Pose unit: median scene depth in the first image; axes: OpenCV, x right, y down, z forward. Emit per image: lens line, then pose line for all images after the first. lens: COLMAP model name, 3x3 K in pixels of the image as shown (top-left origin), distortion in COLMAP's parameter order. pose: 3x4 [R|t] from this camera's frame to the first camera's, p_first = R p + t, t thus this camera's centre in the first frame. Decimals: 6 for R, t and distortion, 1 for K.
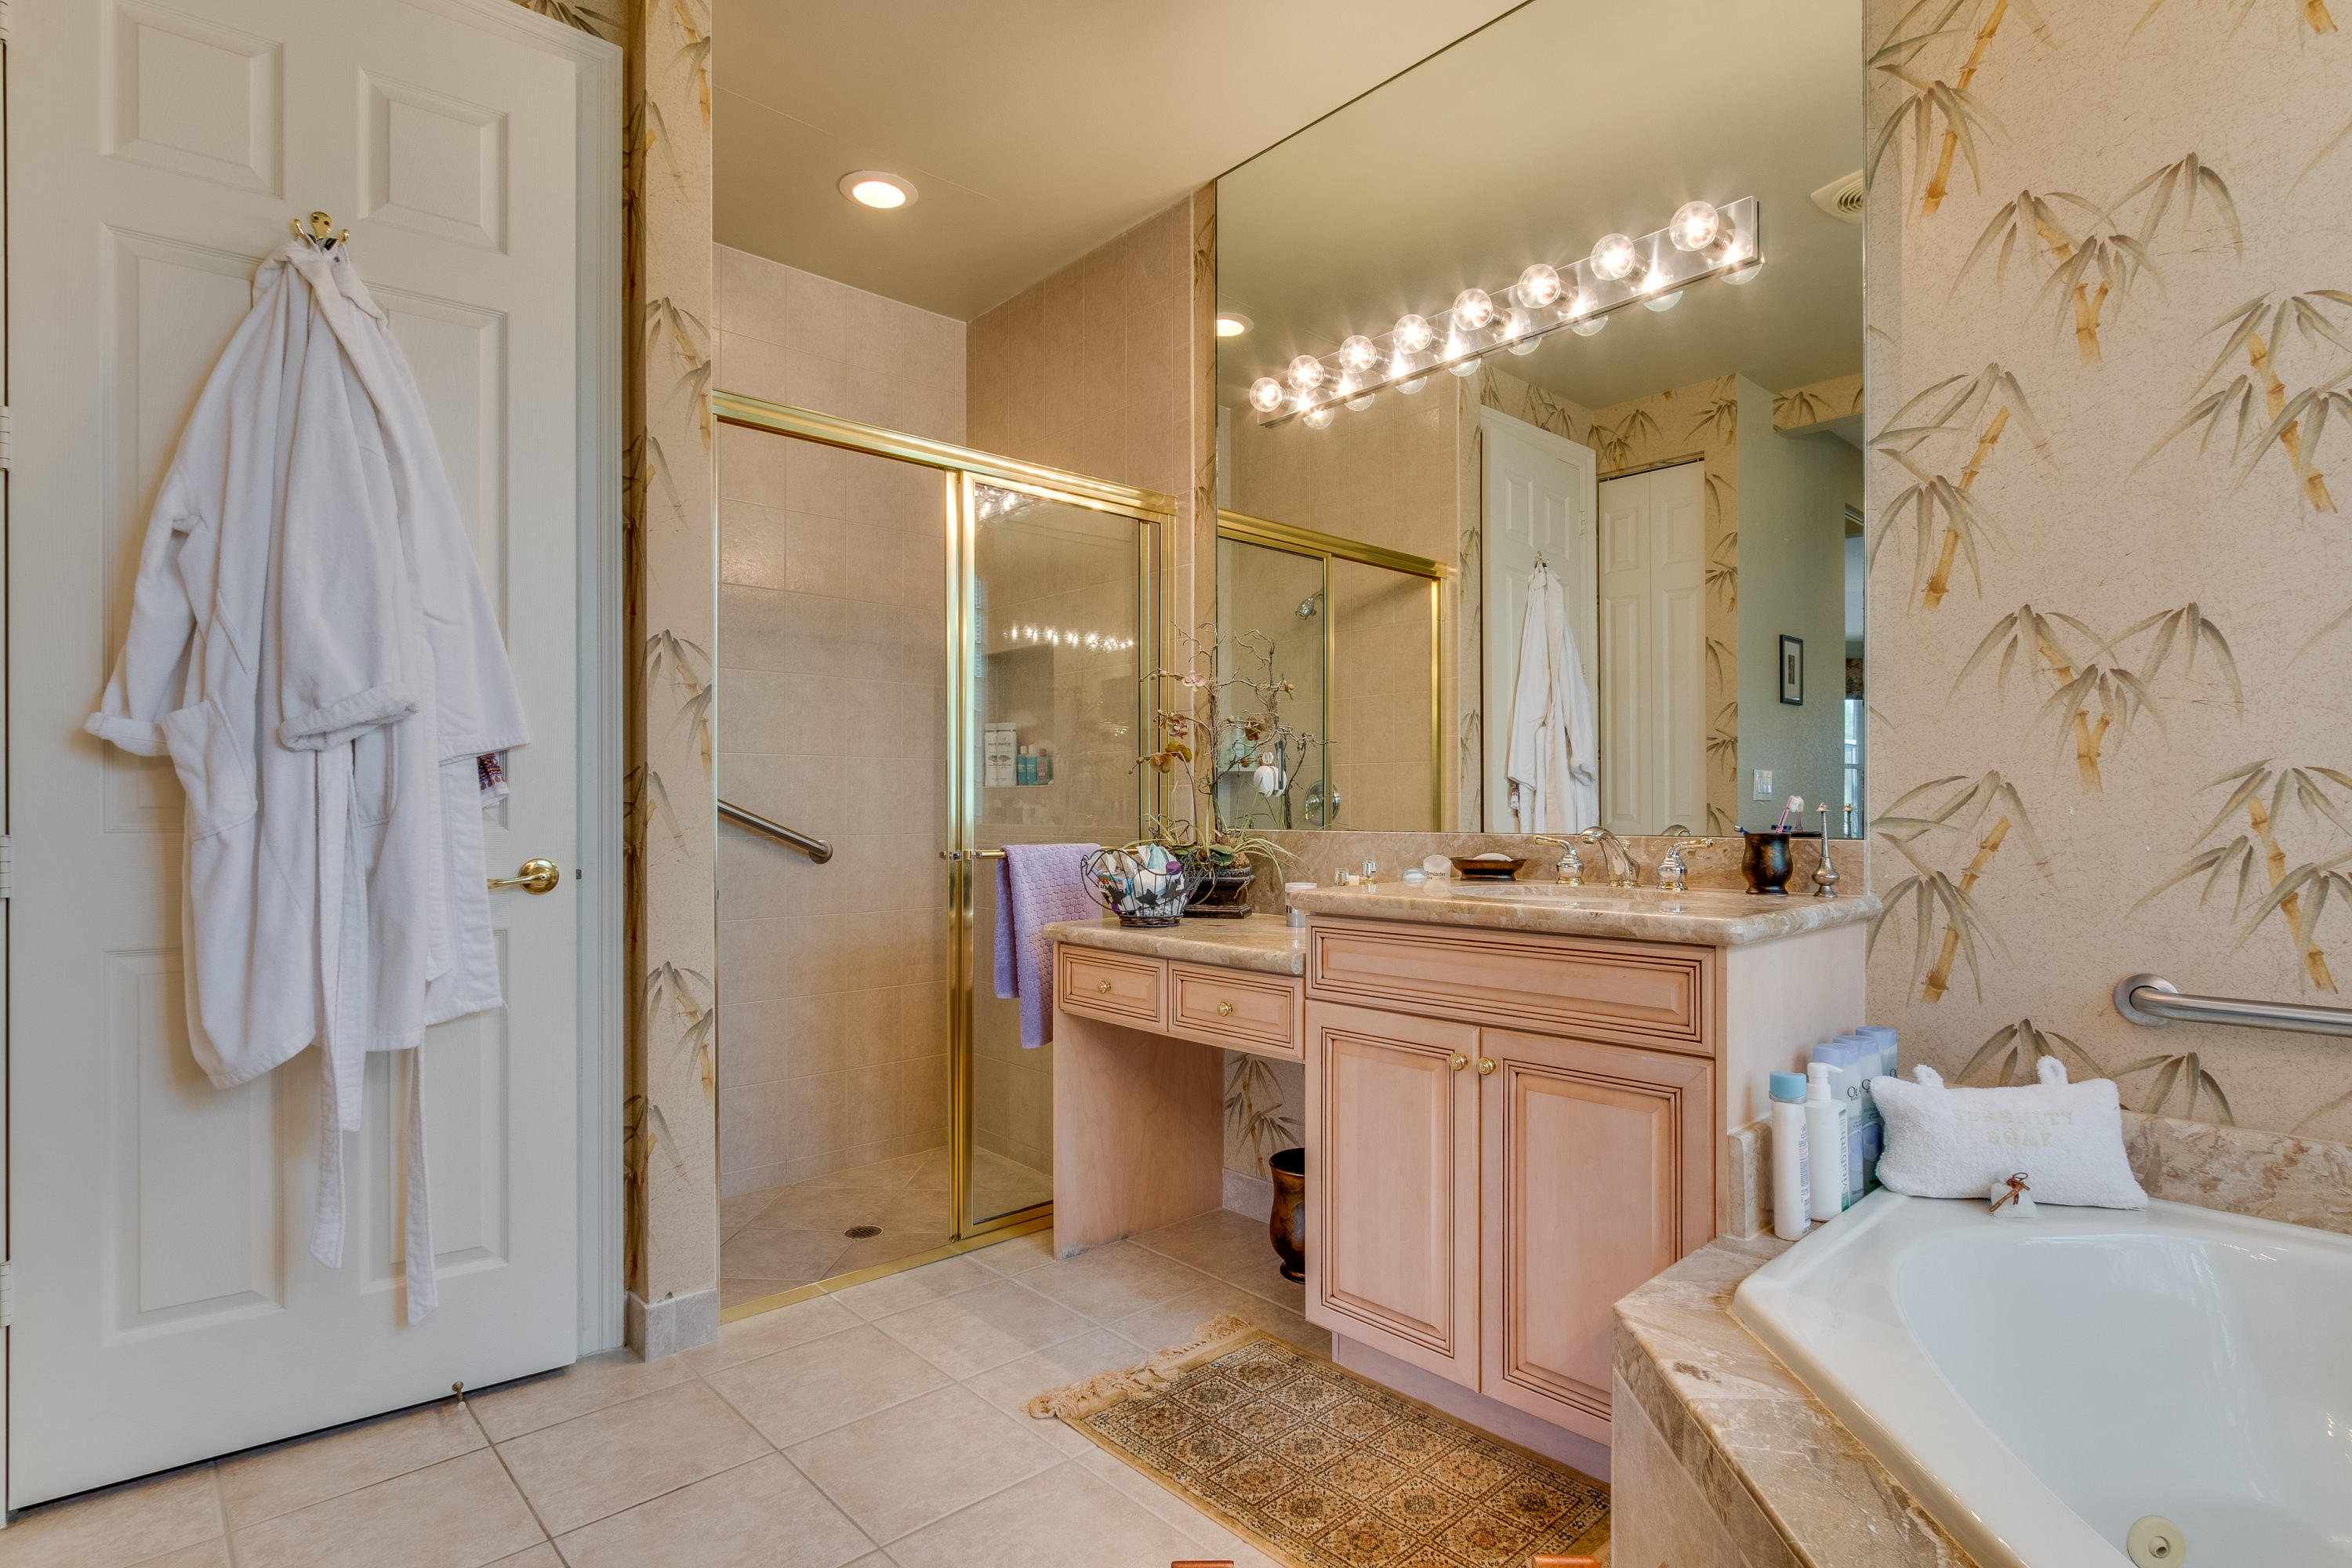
lens RADIAL K [[1180.9, 0, 1223.2], [0, 1180.9, 815.3], [0, 0, 1]] dist [-0.011062, 0.000569]
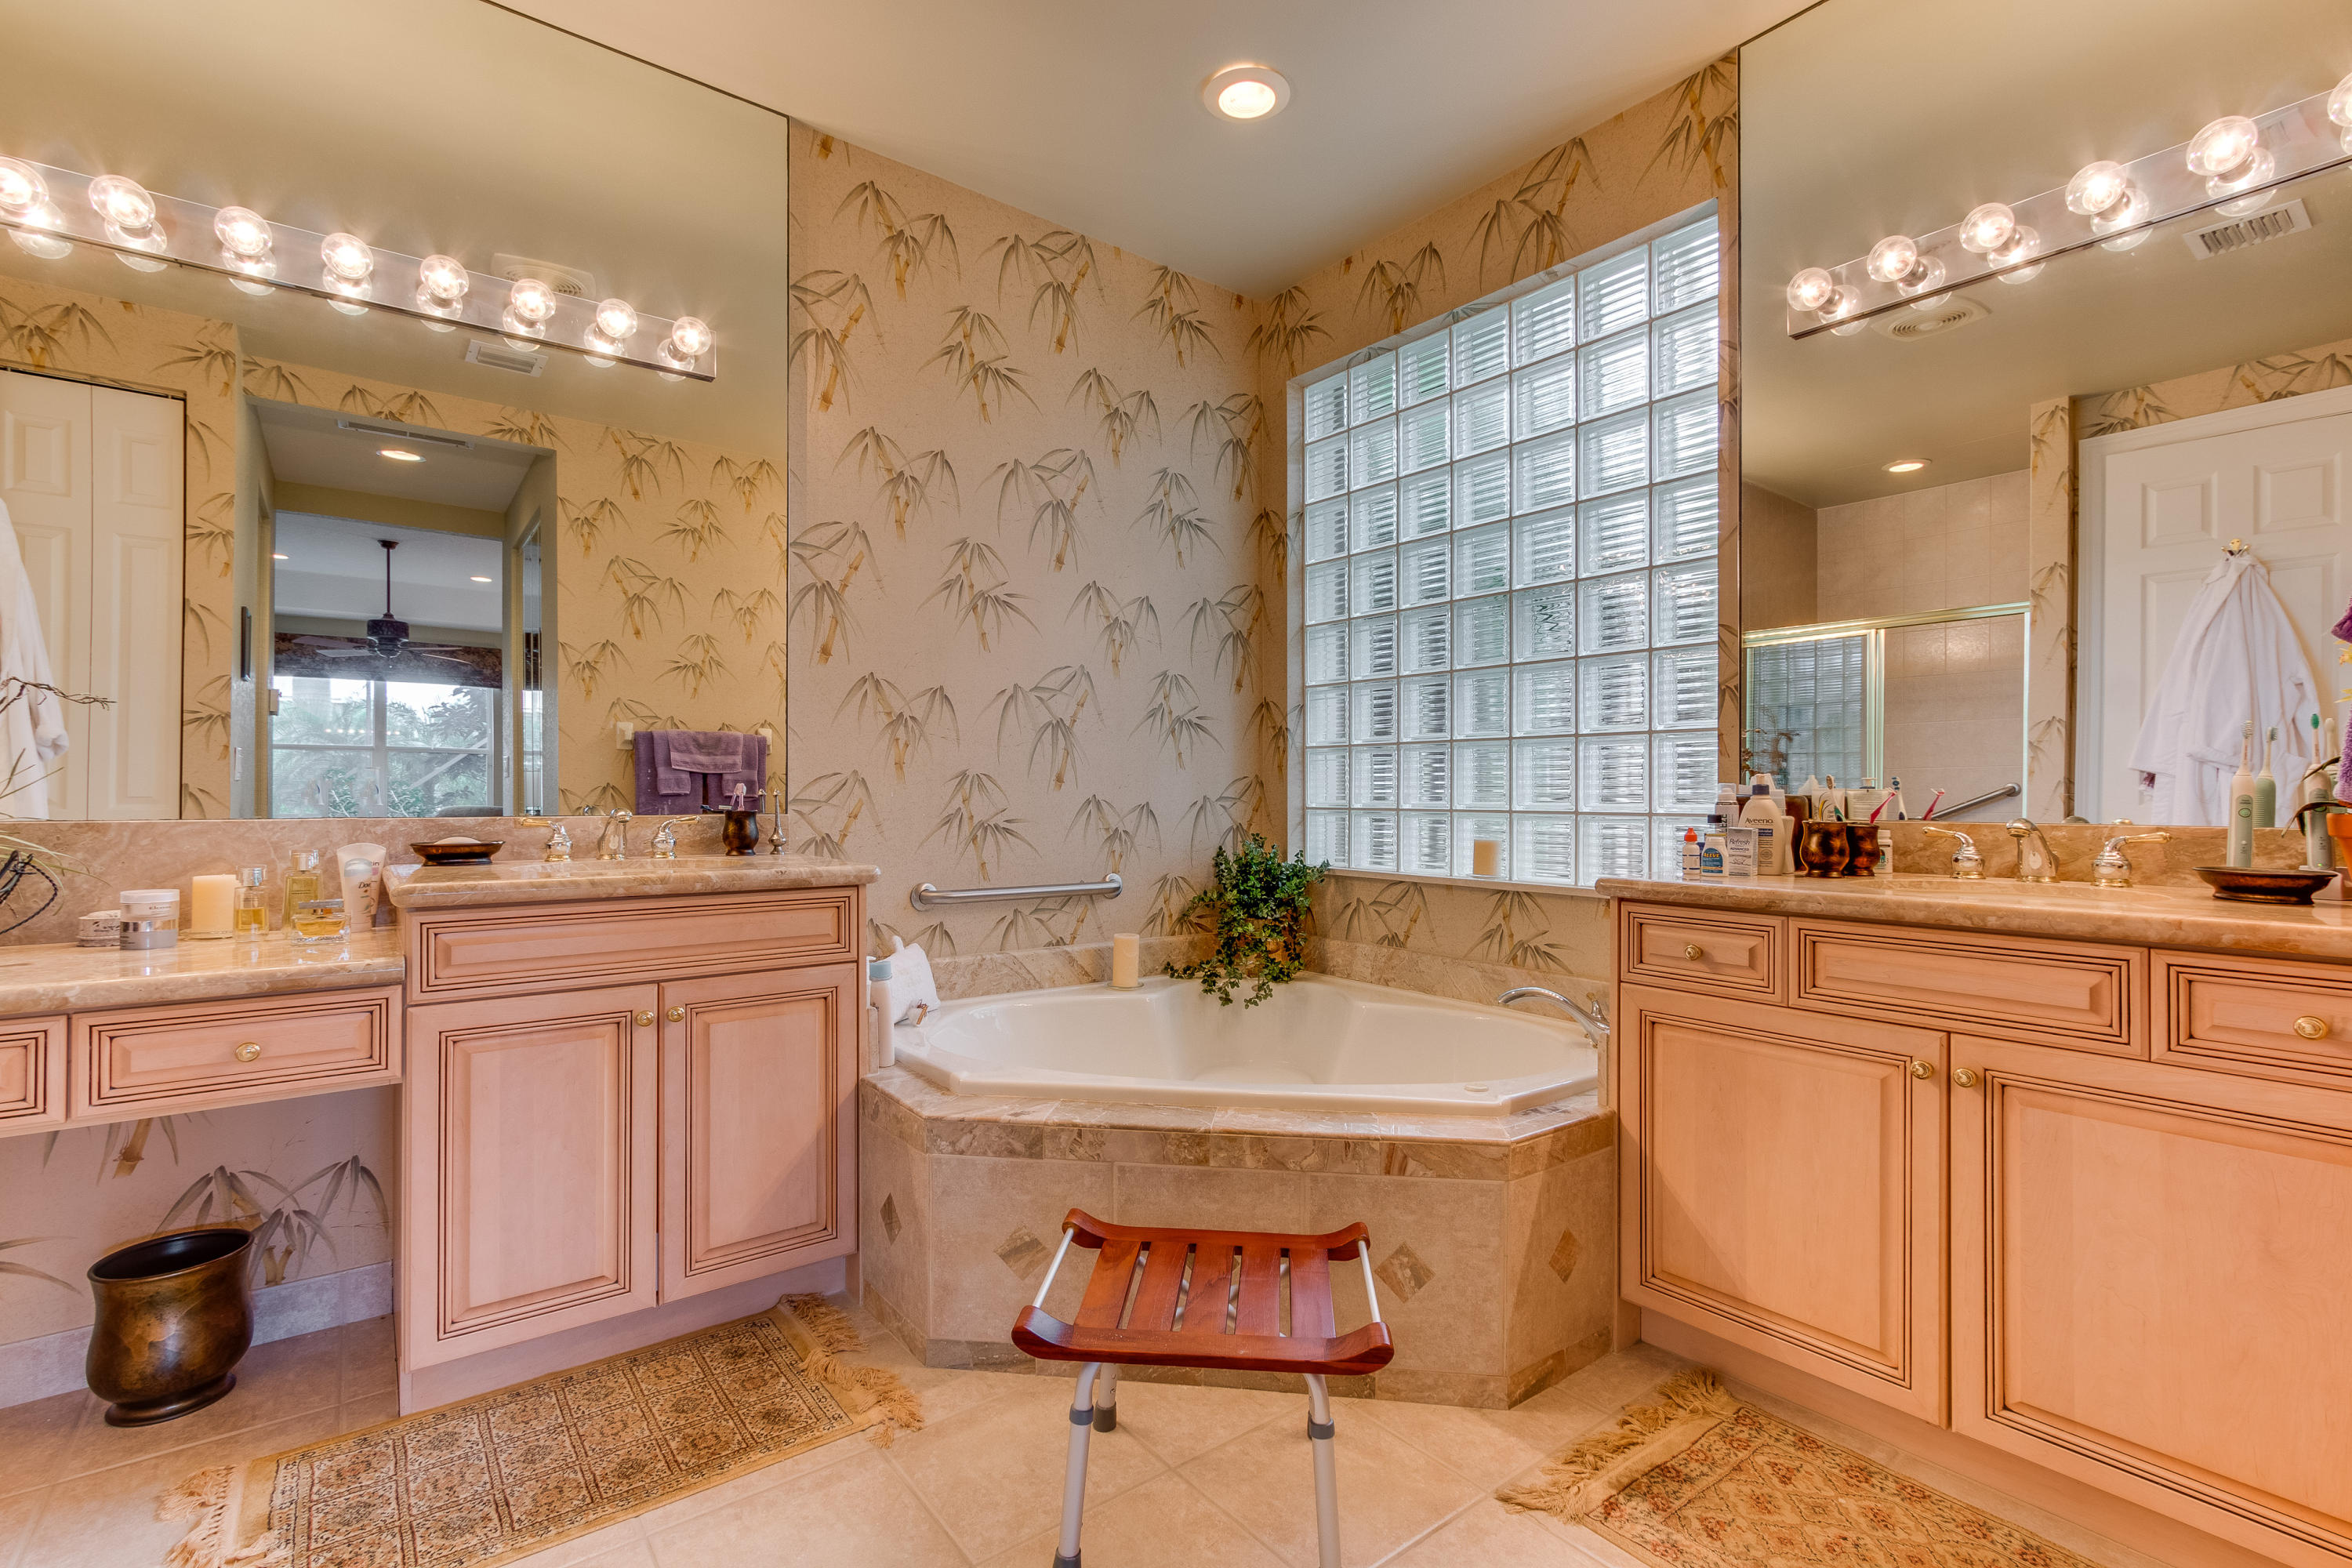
lens RADIAL K [[1071.7, 0, 1183.1], [0, 1071.7, 785.7], [0, 0, 1]] dist [-0.004179, 0.003698]
pose [[0.090159, 0.007773, 0.995897, -0.779922], [0.001932, 0.999966, -0.007979, -0.003274], [-0.995926, 0.002644, 0.090141, 0.403426]]
